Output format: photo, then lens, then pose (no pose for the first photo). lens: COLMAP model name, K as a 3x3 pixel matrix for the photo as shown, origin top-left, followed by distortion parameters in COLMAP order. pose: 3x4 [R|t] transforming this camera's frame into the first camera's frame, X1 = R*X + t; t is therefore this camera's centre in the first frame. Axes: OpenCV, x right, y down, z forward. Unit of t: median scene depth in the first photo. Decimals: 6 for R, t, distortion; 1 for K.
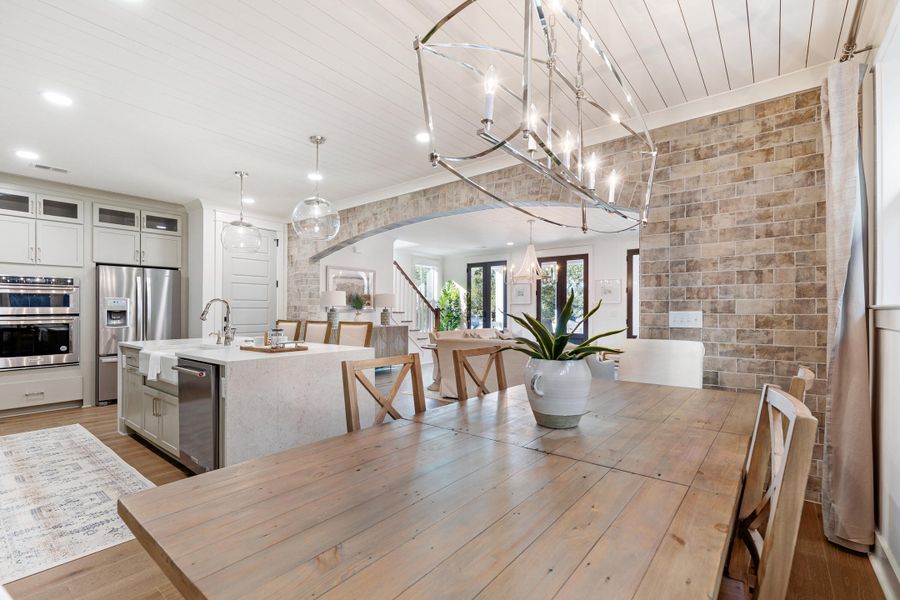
lens RADIAL K [[405.1, 0, 454.9], [0, 405.1, 307.6], [0, 0, 1]] dist [-0.009456, 0.001610]
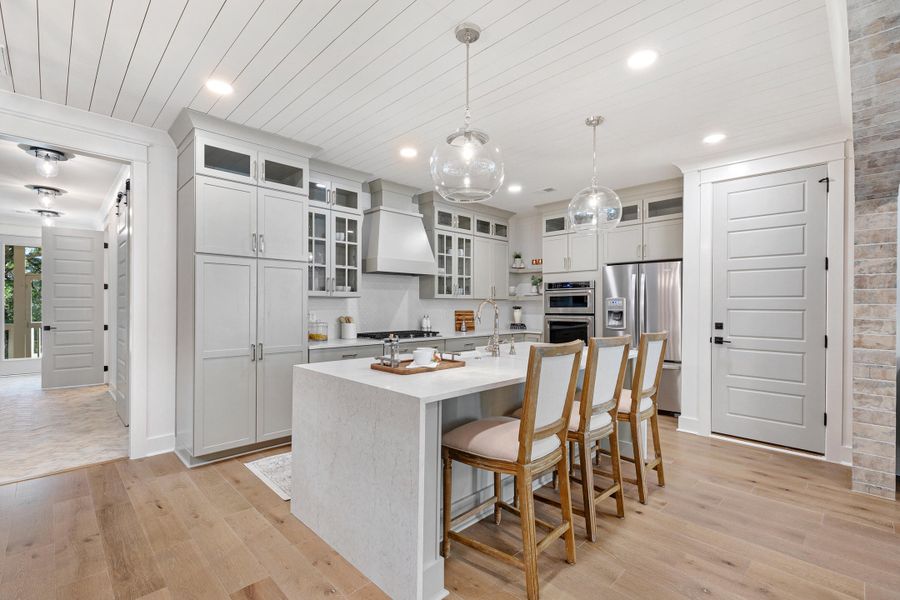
lens RADIAL K [[405.1, 0, 445.9], [0, 405.1, 306.7], [0, 0, 1]] dist [-0.009456, 0.001610]
pose [[-0.125670, 0.004245, -0.992063, 0.178377], [0.002601, 0.999989, 0.003950, -0.008138], [0.992069, -0.002084, -0.125679, 0.708244]]
